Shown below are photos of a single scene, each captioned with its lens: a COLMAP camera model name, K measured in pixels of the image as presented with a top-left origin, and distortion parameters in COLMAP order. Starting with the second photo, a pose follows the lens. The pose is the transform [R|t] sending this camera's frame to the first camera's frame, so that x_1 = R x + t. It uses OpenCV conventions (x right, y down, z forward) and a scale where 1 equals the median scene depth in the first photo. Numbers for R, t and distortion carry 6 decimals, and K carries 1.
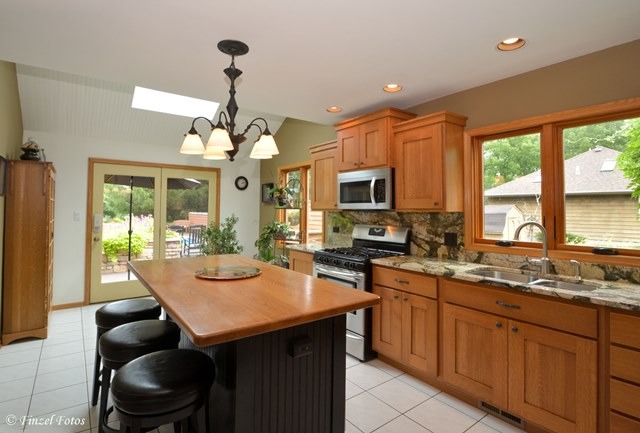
lens RADIAL K [[326.0, 0, 319.9], [0, 326.0, 212.3], [0, 0, 1]] dist [-0.000029, 0.000000]
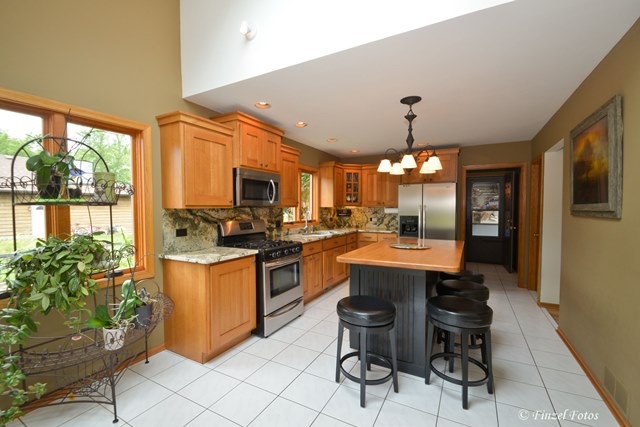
lens RADIAL K [[283.5, 0, 319.5], [0, 283.5, 212.9], [0, 0, 1]] dist [-0.000009, -0.000001]
pose [[-0.417132, -0.028390, 0.908402, -0.892519], [0.001761, 0.999485, 0.032045, -0.016979], [-0.908844, 0.014967, -0.416867, 1.302792]]
